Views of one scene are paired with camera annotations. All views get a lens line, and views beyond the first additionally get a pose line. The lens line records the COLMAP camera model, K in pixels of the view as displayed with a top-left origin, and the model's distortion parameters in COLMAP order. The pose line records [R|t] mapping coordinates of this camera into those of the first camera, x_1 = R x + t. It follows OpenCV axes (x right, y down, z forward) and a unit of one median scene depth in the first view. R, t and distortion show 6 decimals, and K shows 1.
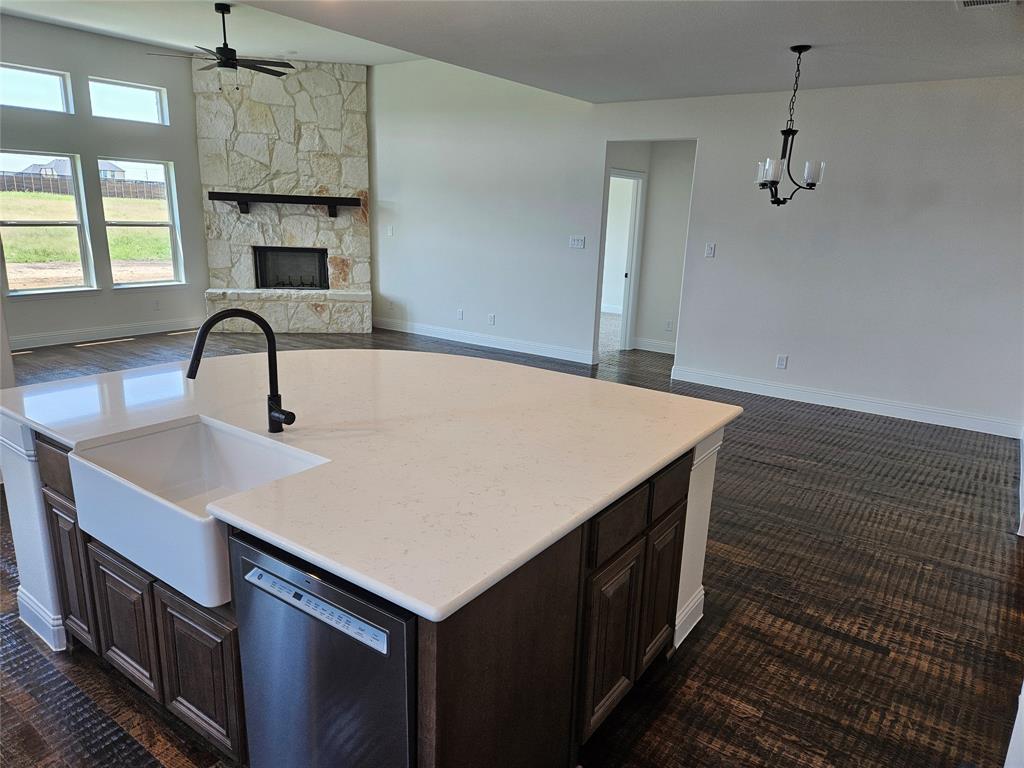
lens RADIAL K [[690.7, 0, 517.5], [0, 690.7, 386.7], [0, 0, 1]] dist [0.064049, -0.050913]
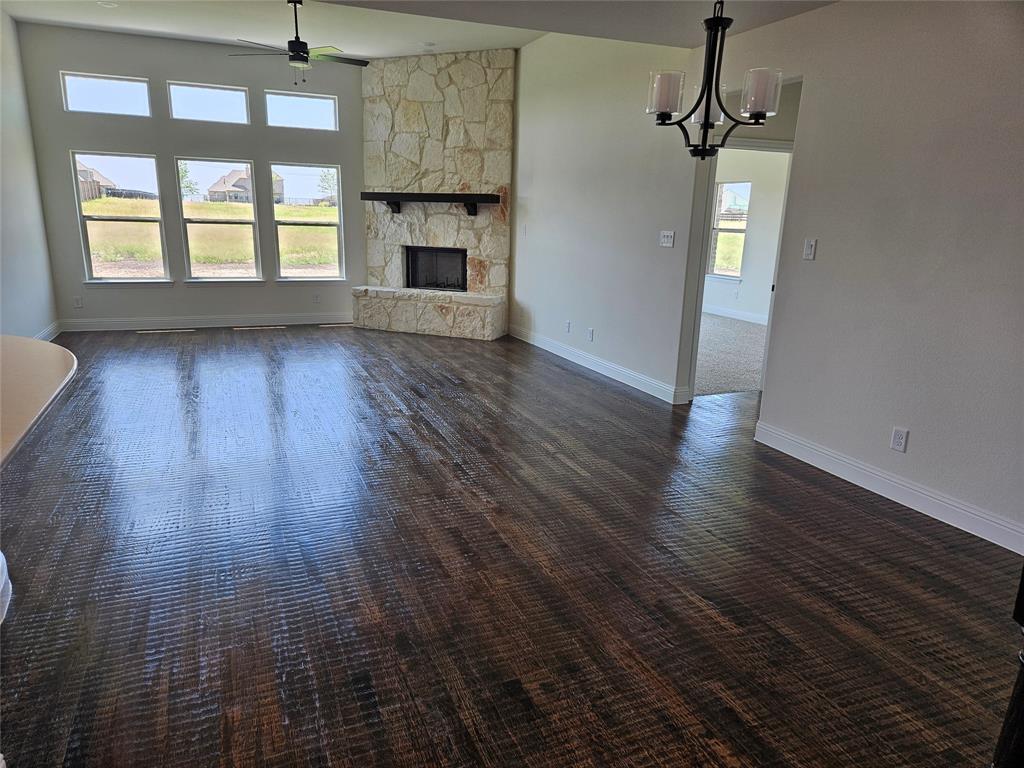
lens RADIAL K [[690.7, 0, 511.8], [0, 690.7, 386.4], [0, 0, 1]] dist [0.064049, -0.050913]
pose [[0.842801, 0.116340, -0.525502, 0.309880], [-0.127588, 0.991715, 0.014928, -0.035296], [0.522885, 0.054467, 0.850661, 0.245517]]
